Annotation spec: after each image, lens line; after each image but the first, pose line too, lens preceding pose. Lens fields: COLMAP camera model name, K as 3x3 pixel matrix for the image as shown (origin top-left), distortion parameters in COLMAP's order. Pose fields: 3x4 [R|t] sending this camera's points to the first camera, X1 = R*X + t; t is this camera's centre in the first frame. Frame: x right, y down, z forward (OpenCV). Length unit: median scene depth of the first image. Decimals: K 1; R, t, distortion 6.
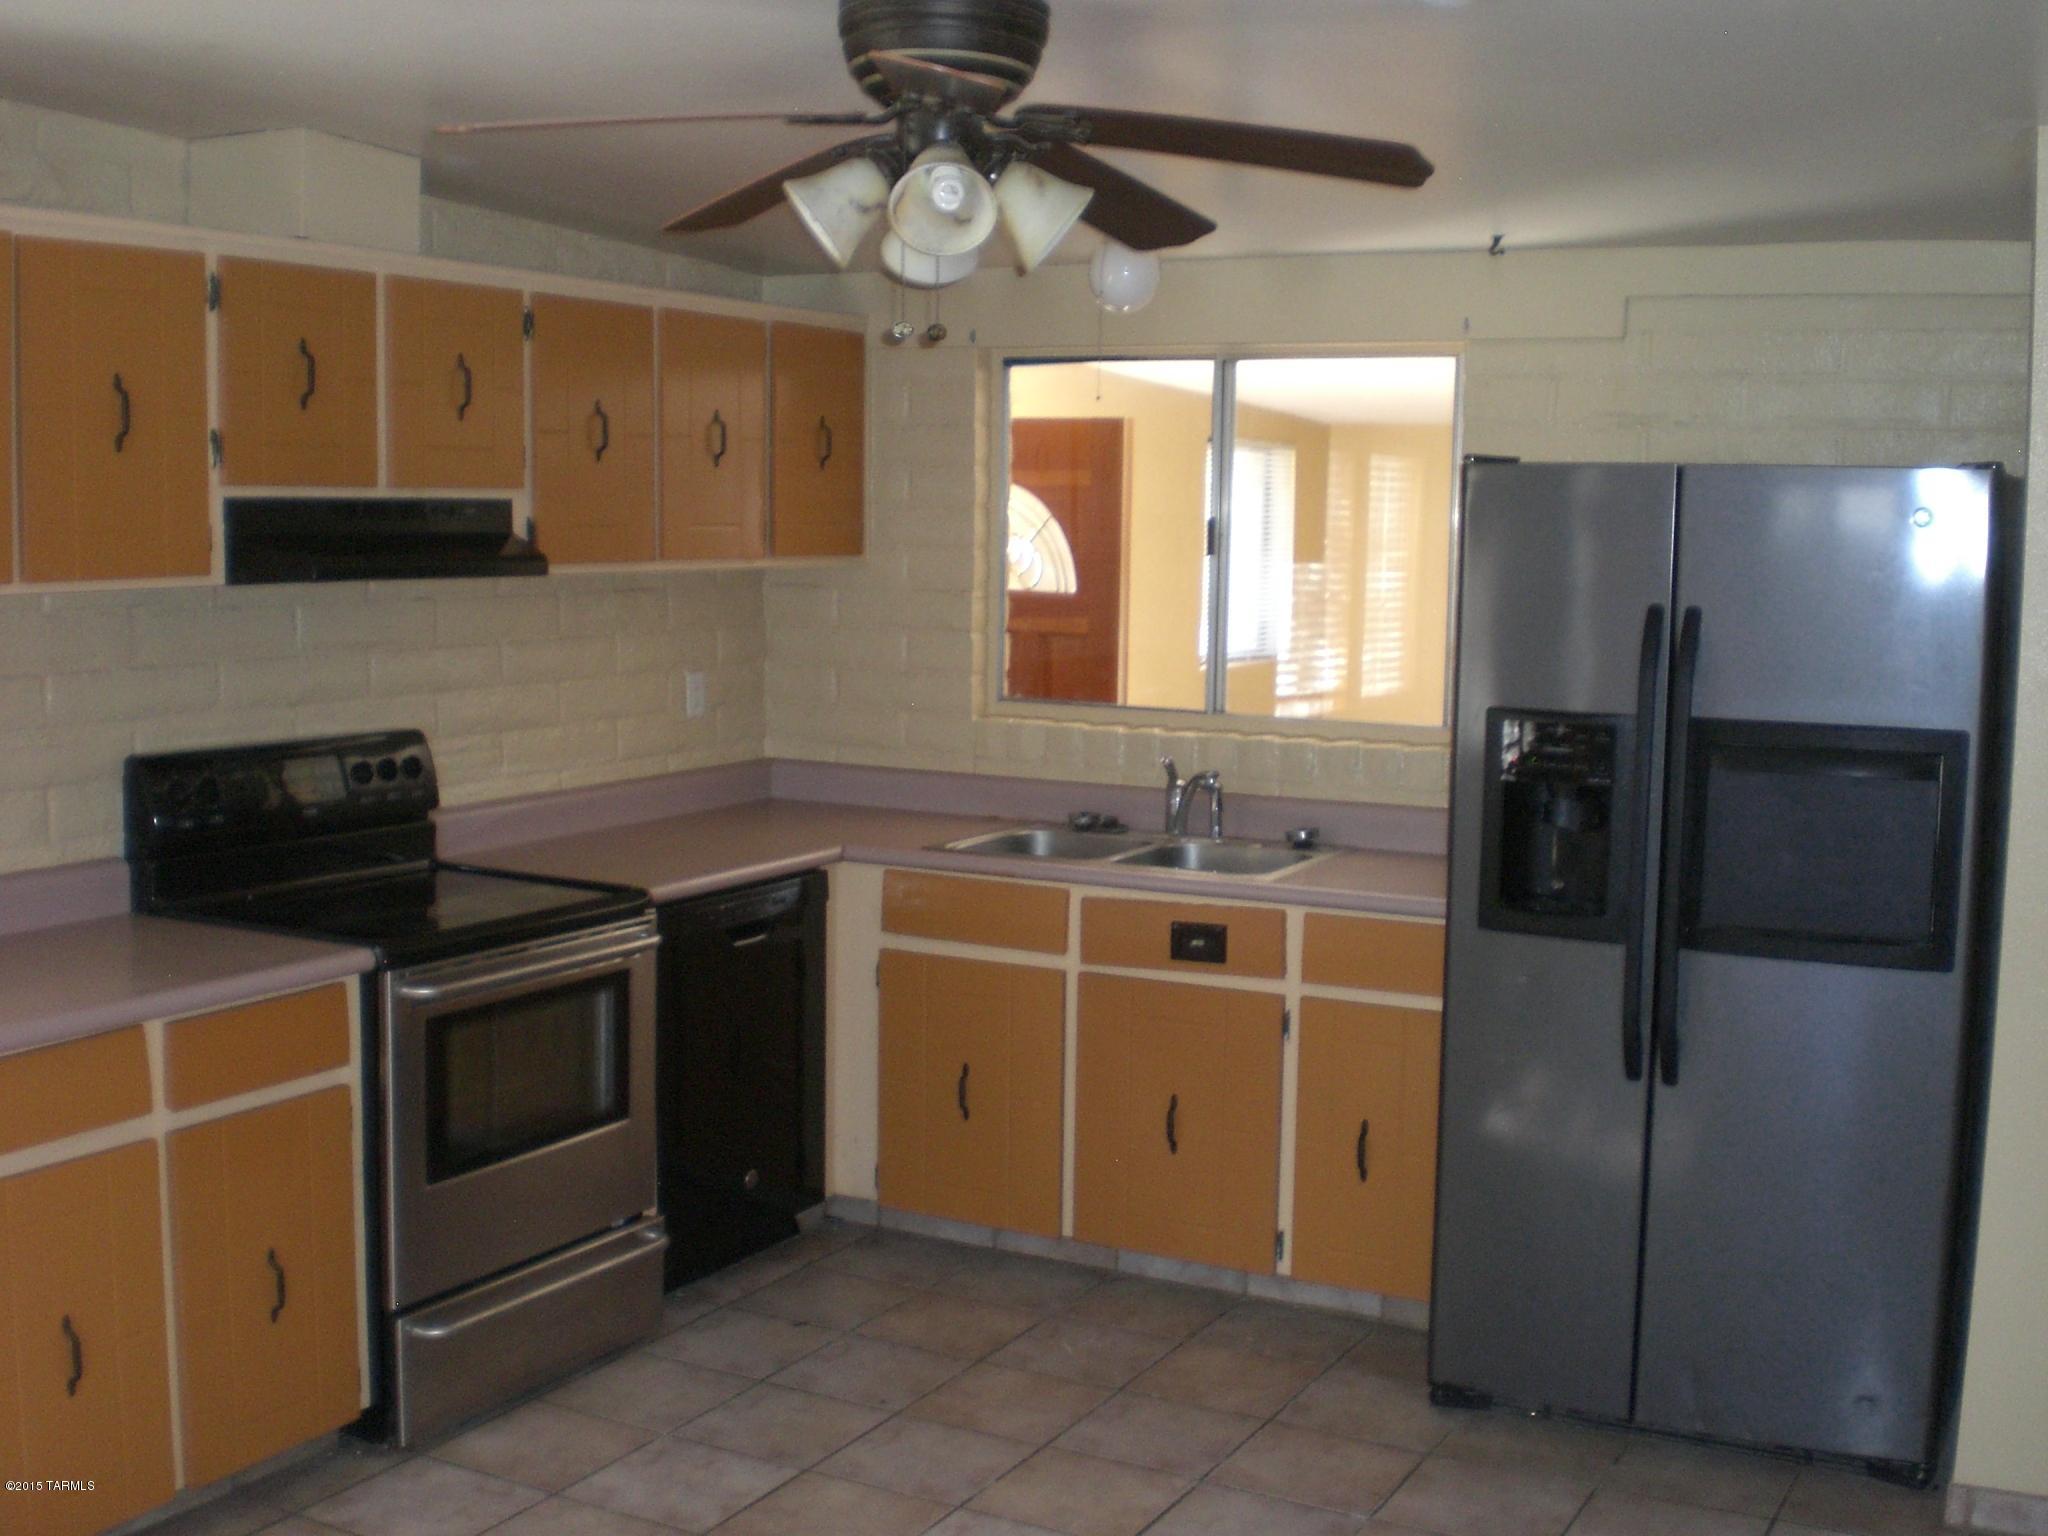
lens RADIAL K [[2312.1, 0, 1024.0], [0, 2312.1, 768.0], [0, 0, 1]] dist [-0.059053, -0.221160]
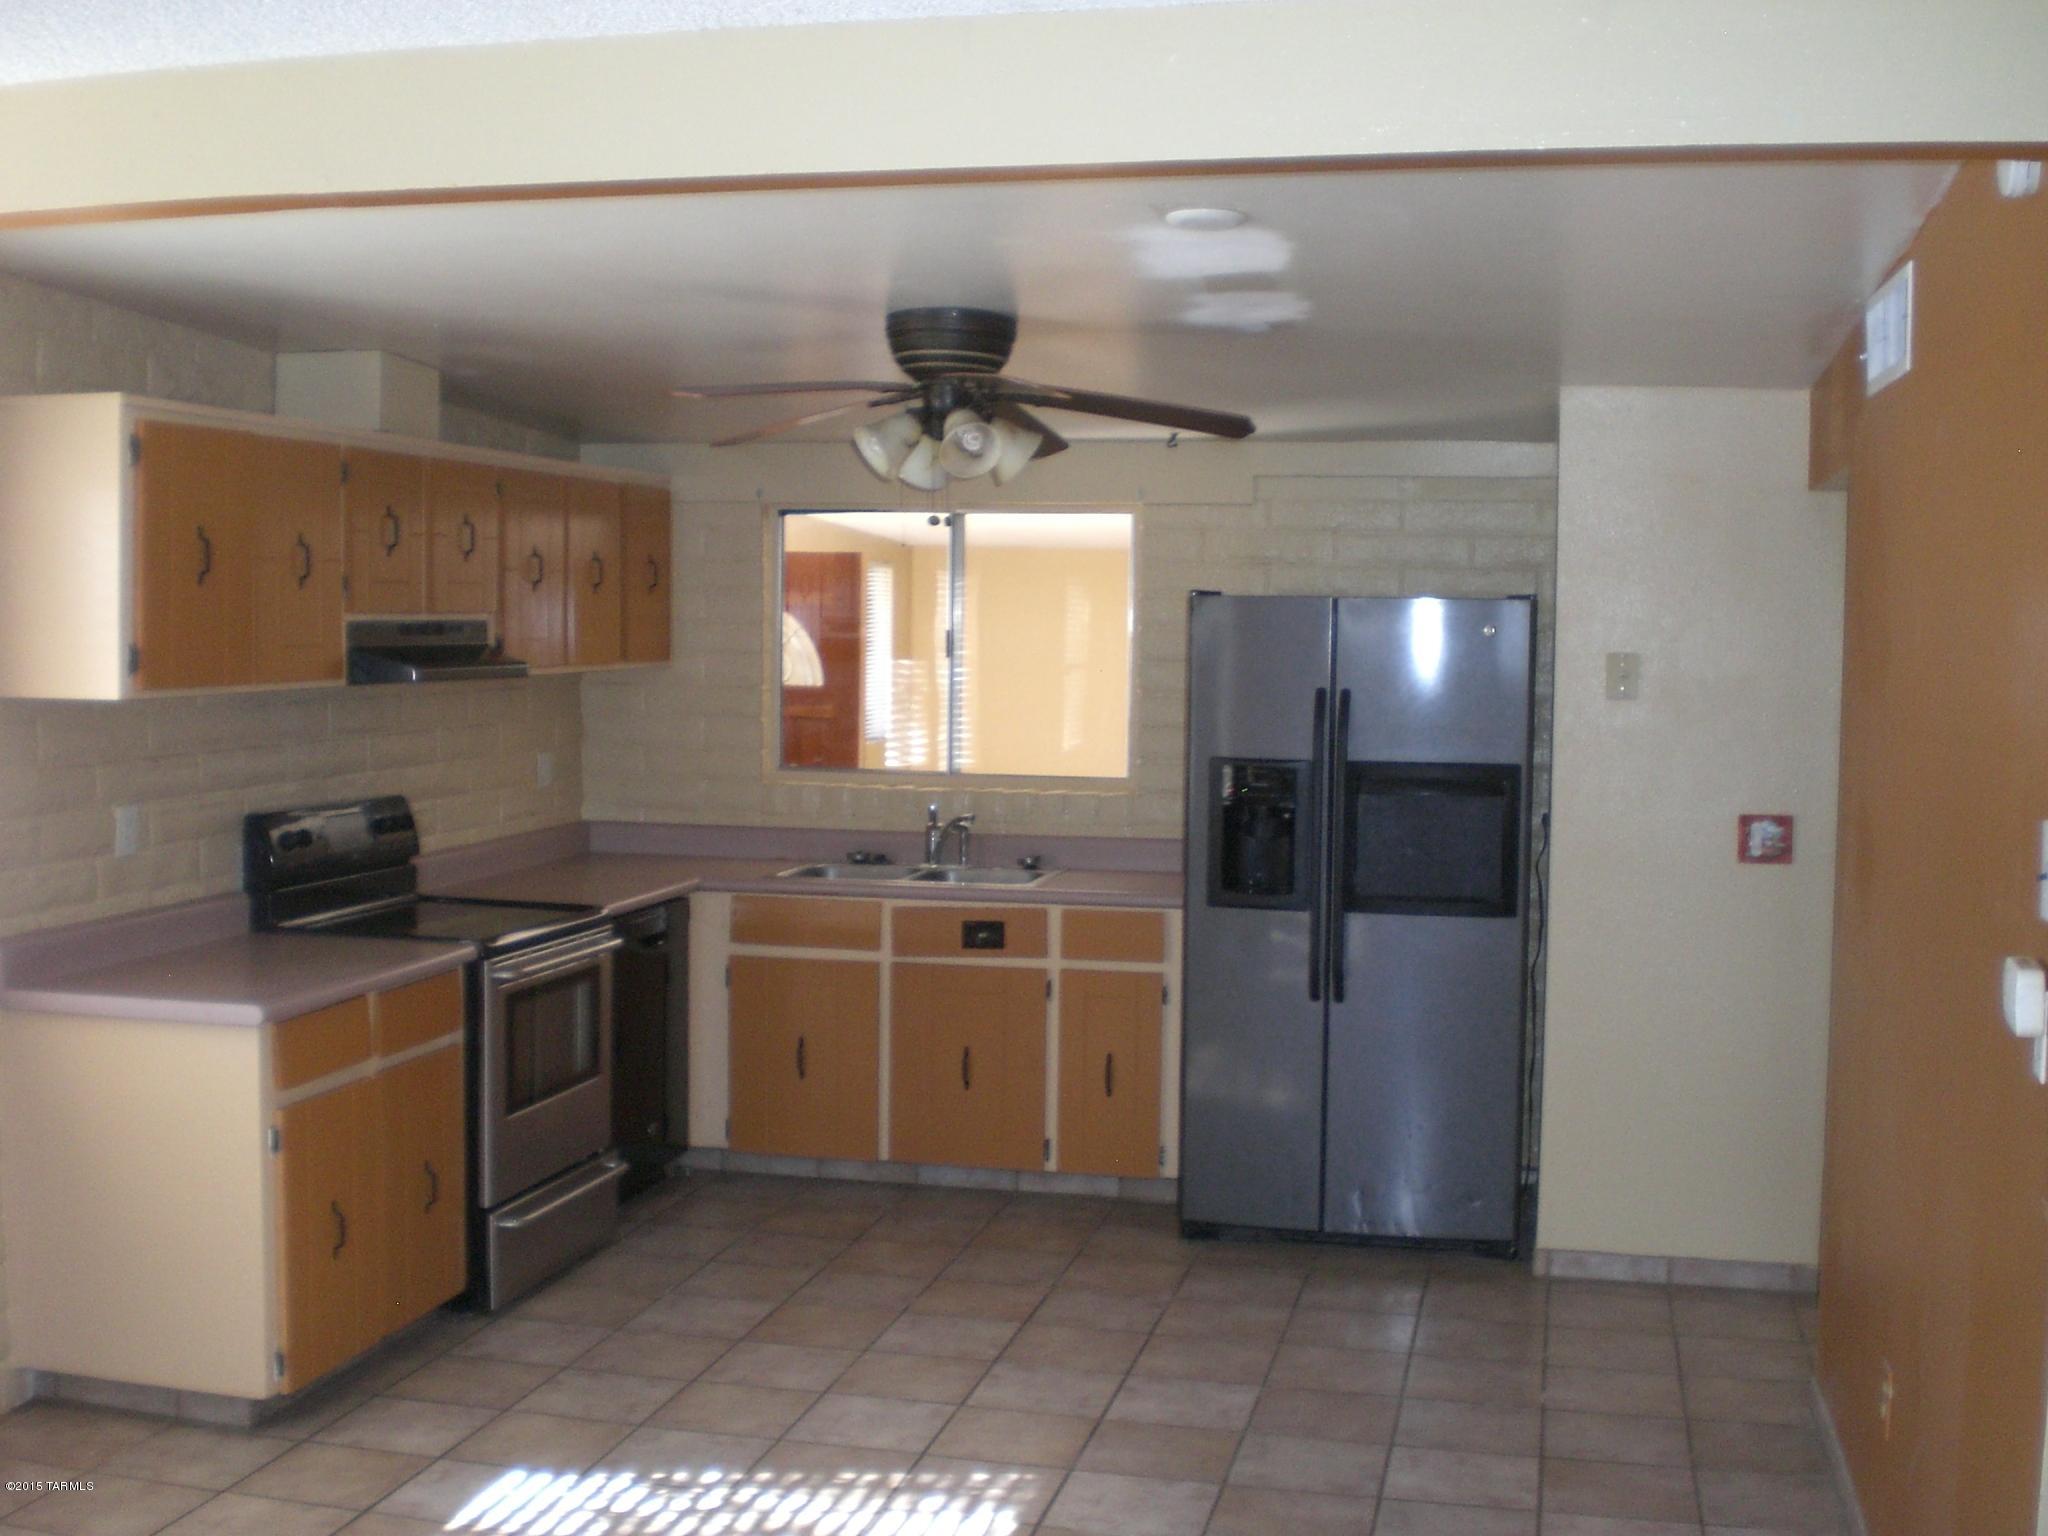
lens RADIAL K [[2312.1, 0, 1024.0], [0, 2312.1, 768.0], [0, 0, 1]] dist [-0.059053, -0.221160]
pose [[0.964724, -0.020442, 0.262468, -0.271746], [0.031025, 0.998861, -0.036242, 0.027027], [-0.261428, 0.043107, 0.964260, -0.364551]]
